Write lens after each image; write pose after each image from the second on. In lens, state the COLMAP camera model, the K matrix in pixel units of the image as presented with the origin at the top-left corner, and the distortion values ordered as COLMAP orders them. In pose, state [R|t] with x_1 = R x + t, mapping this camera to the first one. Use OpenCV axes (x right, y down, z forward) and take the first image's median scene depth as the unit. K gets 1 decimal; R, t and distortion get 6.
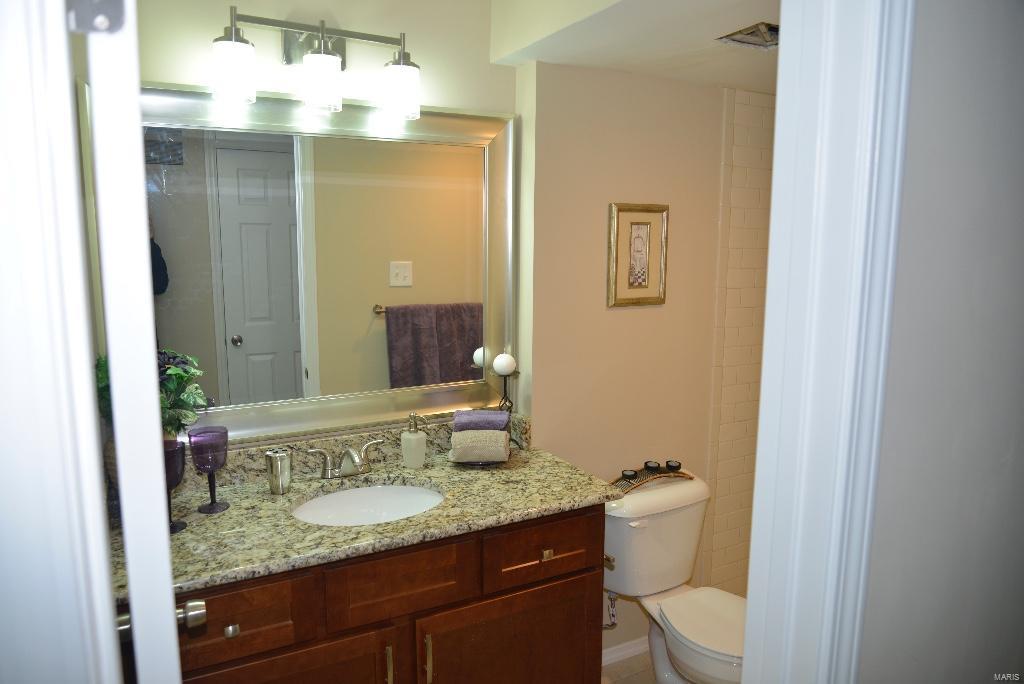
lens RADIAL K [[686.8, 0, 508.4], [0, 686.8, 336.1], [0, 0, 1]] dist [-0.049861, 0.002114]
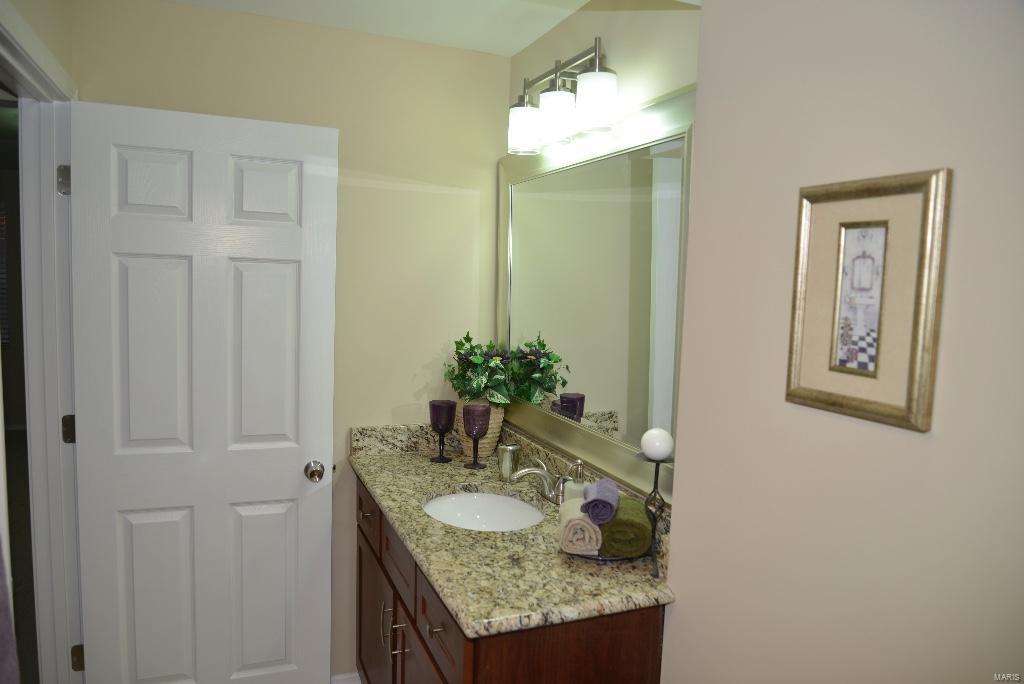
lens RADIAL K [[686.8, 0, 507.0], [0, 686.8, 343.4], [0, 0, 1]] dist [-0.049861, 0.002114]
pose [[-0.086058, 0.090586, -0.992163, 0.674125], [-0.178737, 0.978297, 0.104823, -0.101930], [0.980126, 0.186357, -0.067999, 0.870702]]
